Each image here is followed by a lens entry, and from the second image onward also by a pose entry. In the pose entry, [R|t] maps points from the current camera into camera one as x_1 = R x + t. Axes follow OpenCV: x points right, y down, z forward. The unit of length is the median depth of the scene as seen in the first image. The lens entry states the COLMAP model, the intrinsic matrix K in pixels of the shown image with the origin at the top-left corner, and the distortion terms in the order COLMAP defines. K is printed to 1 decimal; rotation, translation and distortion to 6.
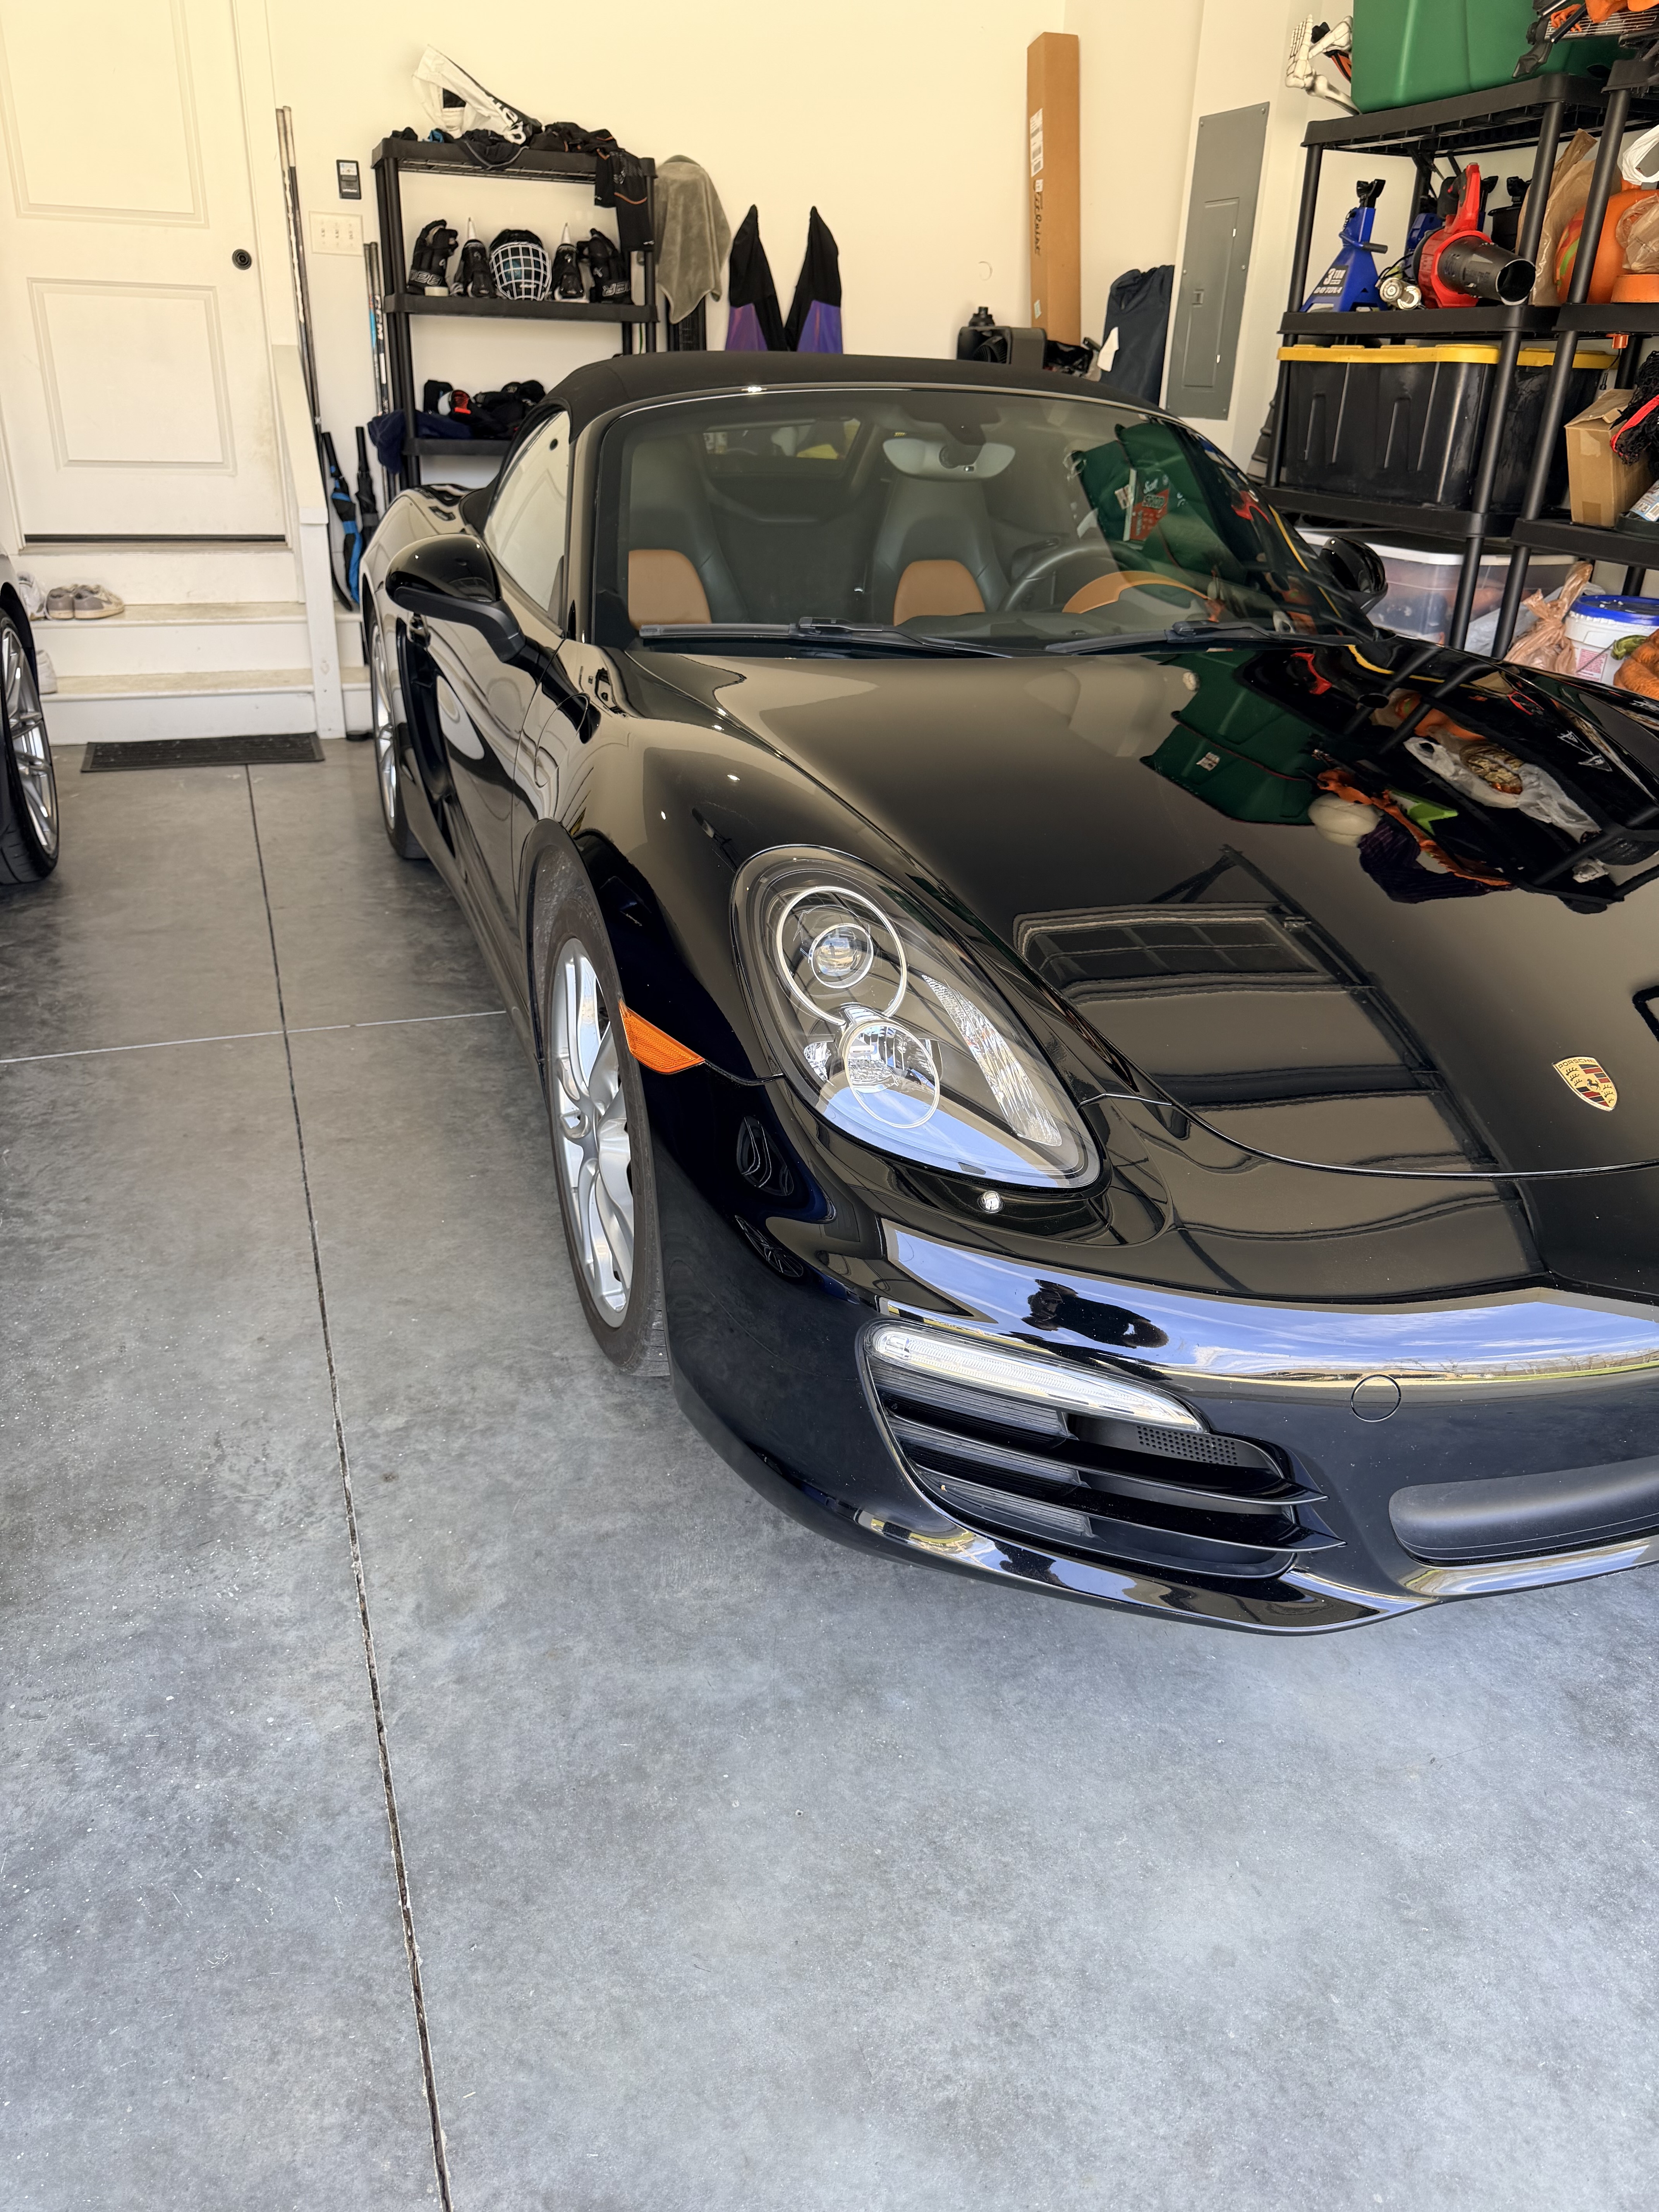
lens RADIAL K [[1546.9, 0, 831.0], [0, 1546.9, 1093.7], [0, 0, 1]] dist [0.026444, -0.031349]
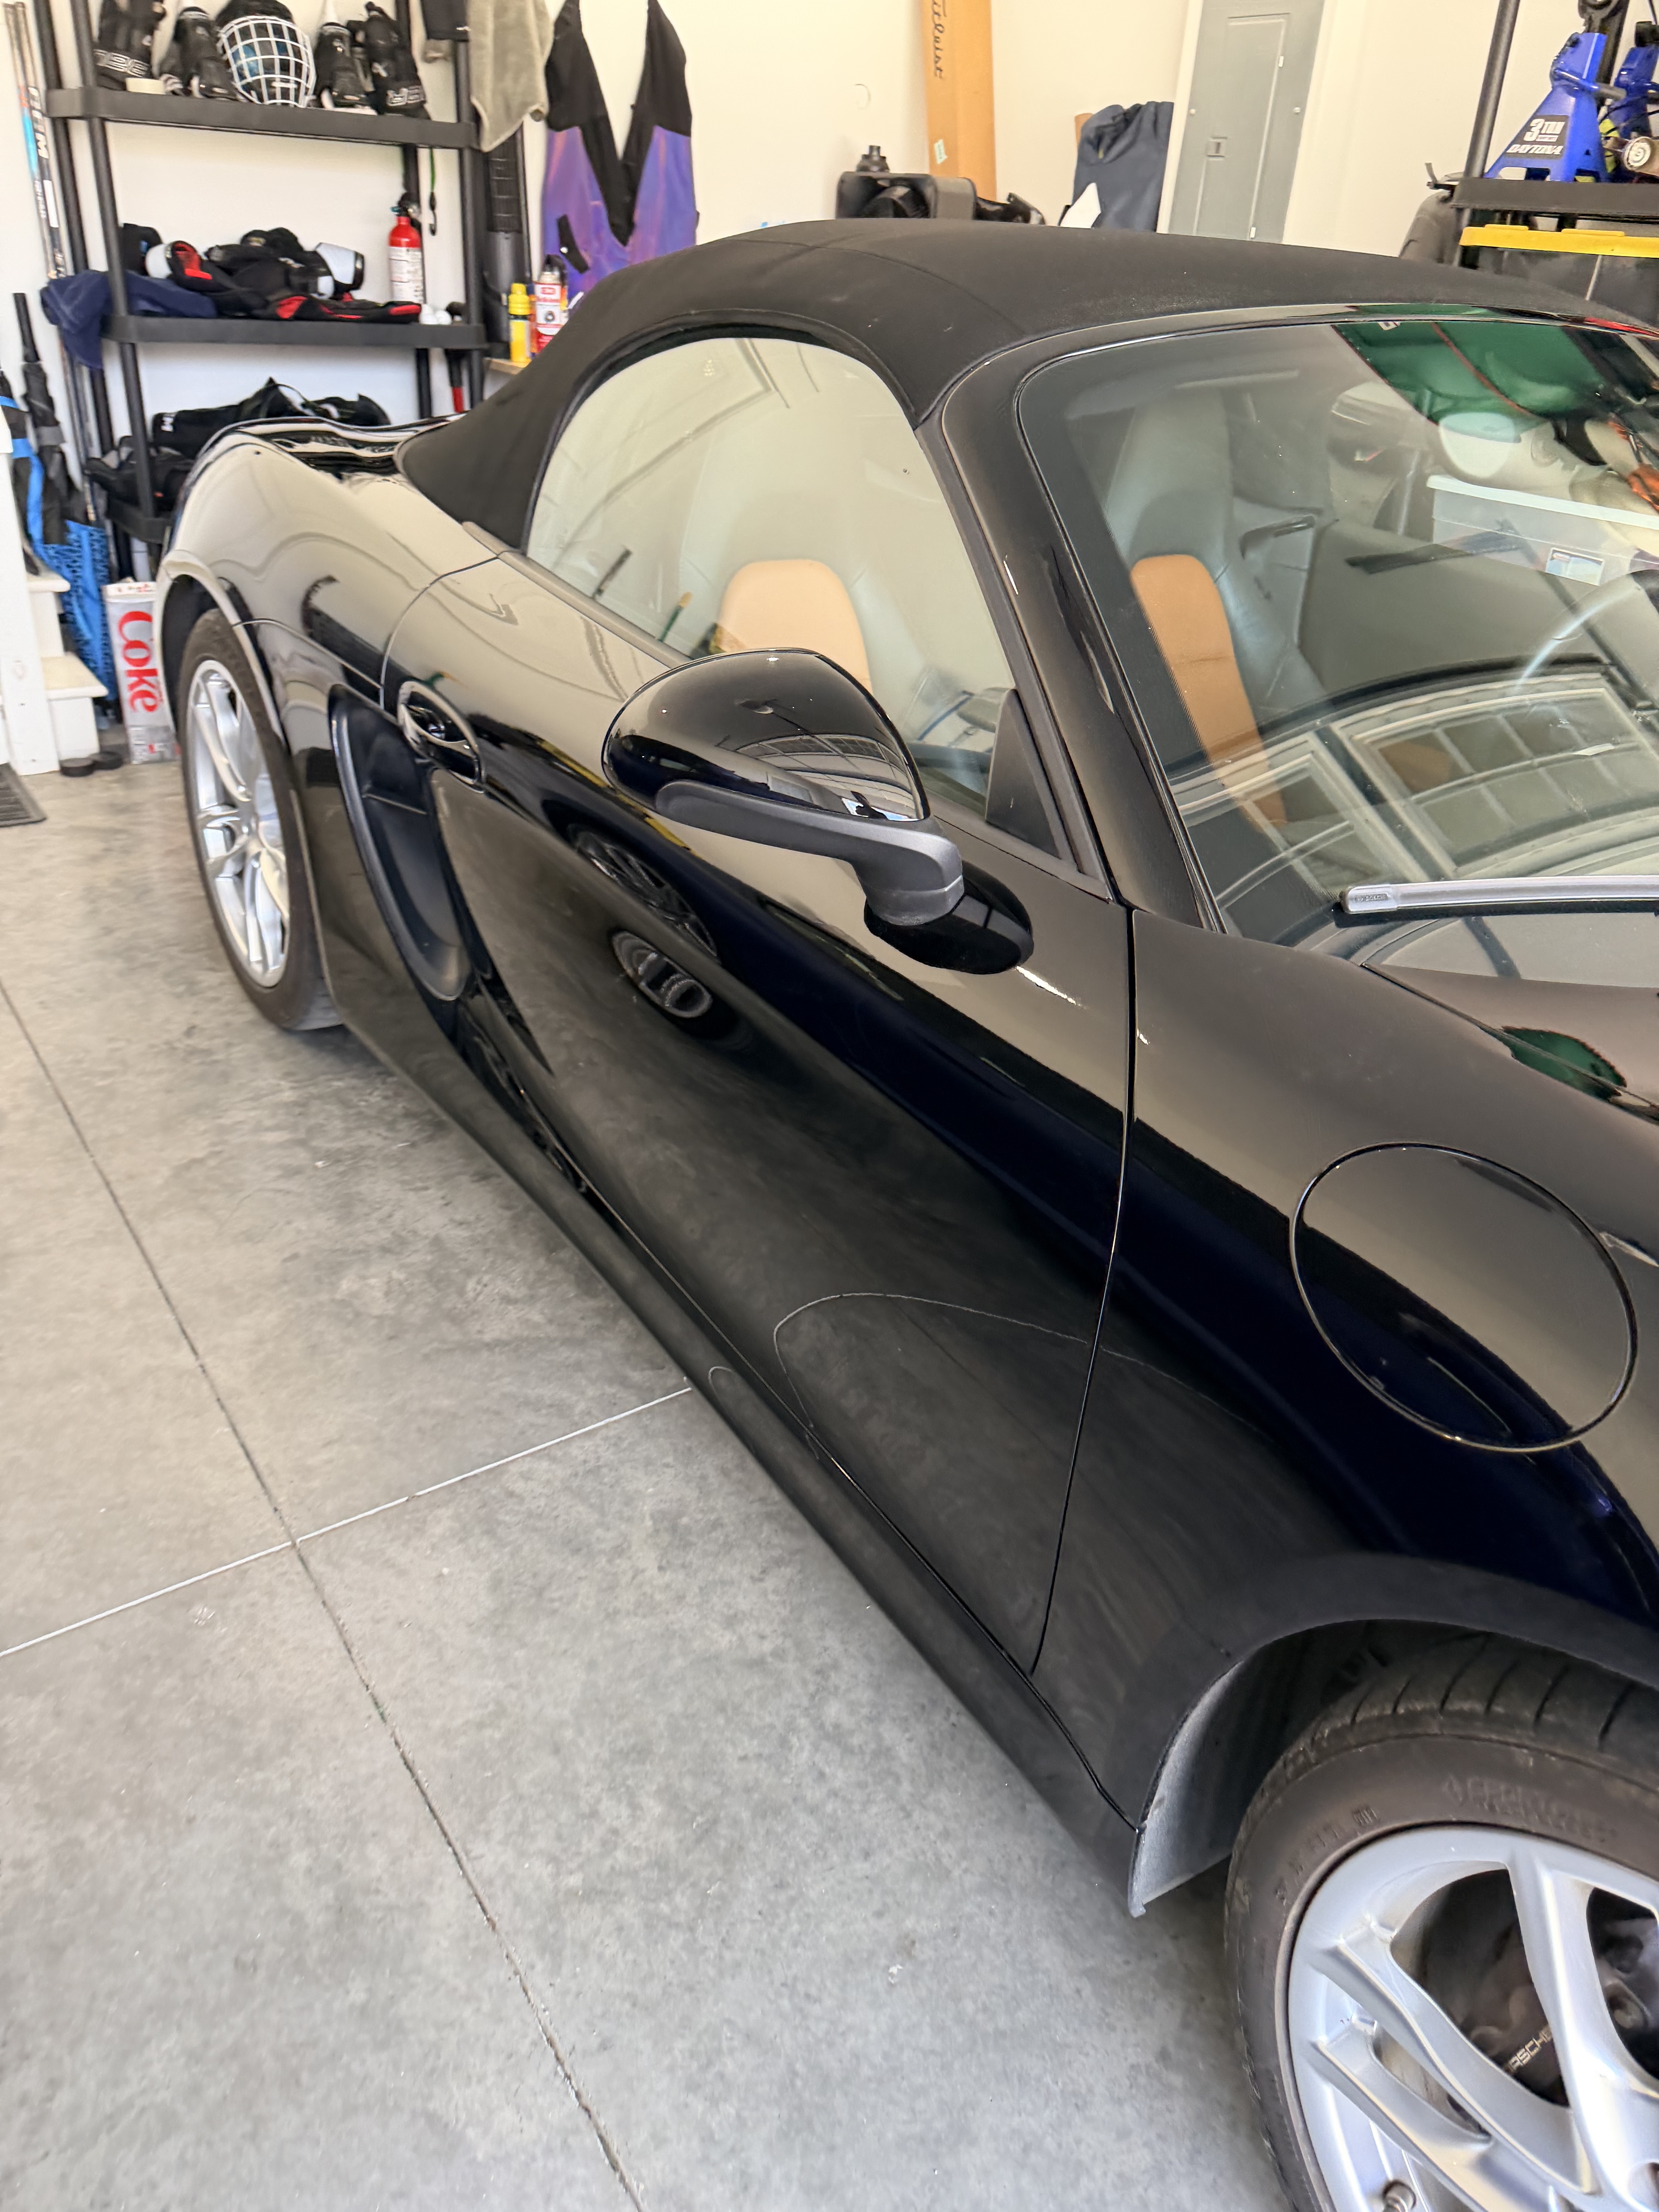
lens RADIAL K [[1574.1, 0, 829.5], [0, 1574.1, 1106.0], [0, 0, 1]] dist [-0.003597, 0.001215]
pose [[0.969973, -0.092557, 0.224913, -0.161773], [0.073640, 0.993115, 0.091106, -0.127599], [-0.231797, -0.071808, 0.970110, 0.258379]]
